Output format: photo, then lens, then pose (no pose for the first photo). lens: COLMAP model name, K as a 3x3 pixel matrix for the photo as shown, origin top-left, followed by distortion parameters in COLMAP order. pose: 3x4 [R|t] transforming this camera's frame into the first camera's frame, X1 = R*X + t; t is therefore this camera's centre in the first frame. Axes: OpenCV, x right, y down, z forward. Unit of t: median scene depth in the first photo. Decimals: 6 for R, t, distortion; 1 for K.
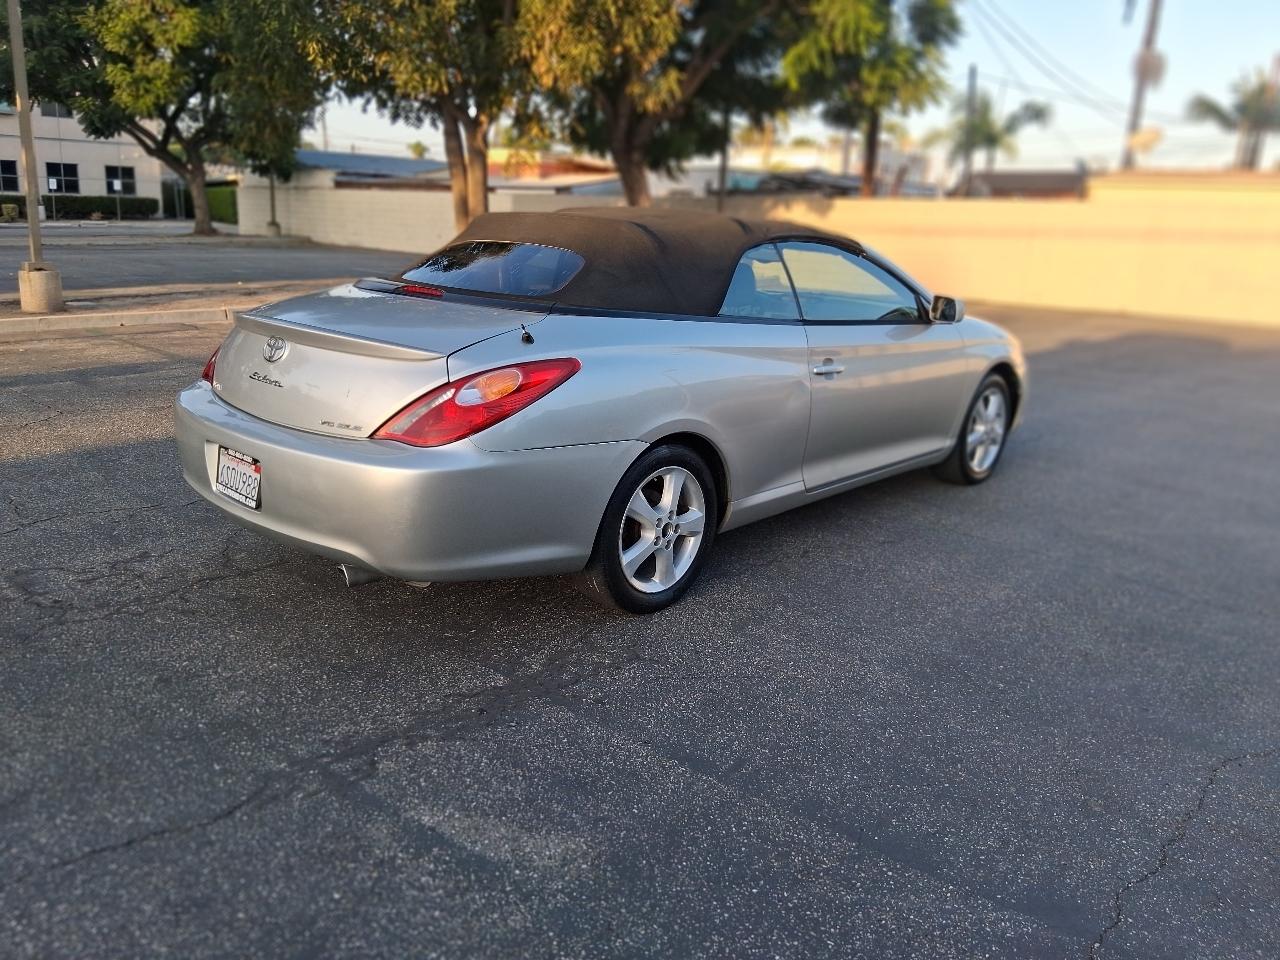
lens RADIAL K [[977.4, 0, 644.7], [0, 977.4, 476.0], [0, 0, 1]] dist [0.055565, -0.090829]
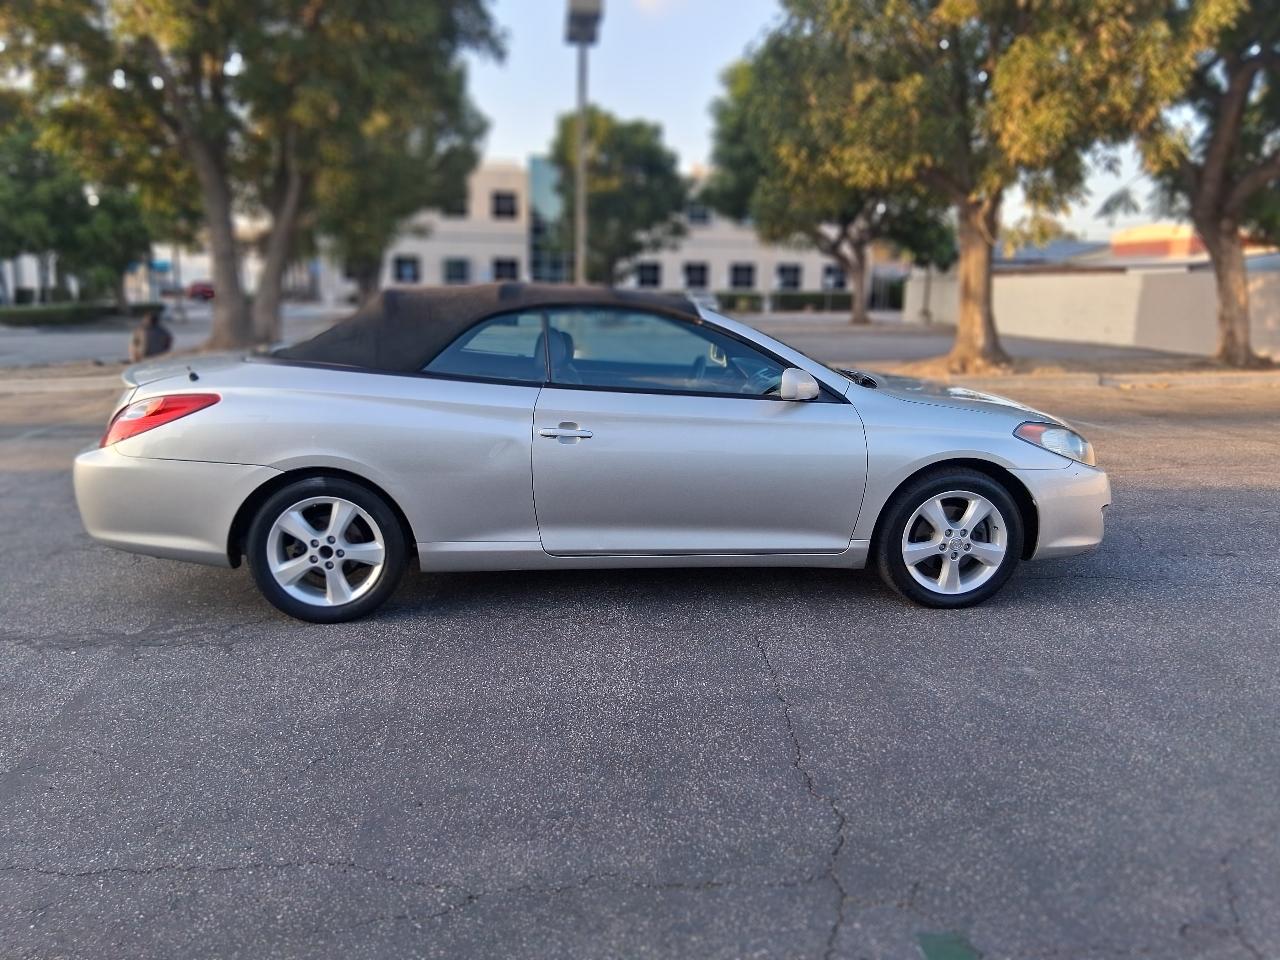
lens RADIAL K [[977.4, 0, 639.2], [0, 977.4, 485.9], [0, 0, 1]] dist [0.055565, -0.090829]
pose [[0.744826, 0.104467, -0.659031, 0.901348], [-0.155777, 0.987600, -0.019505, -0.048230], [0.648821, 0.117190, 0.751863, 0.308342]]
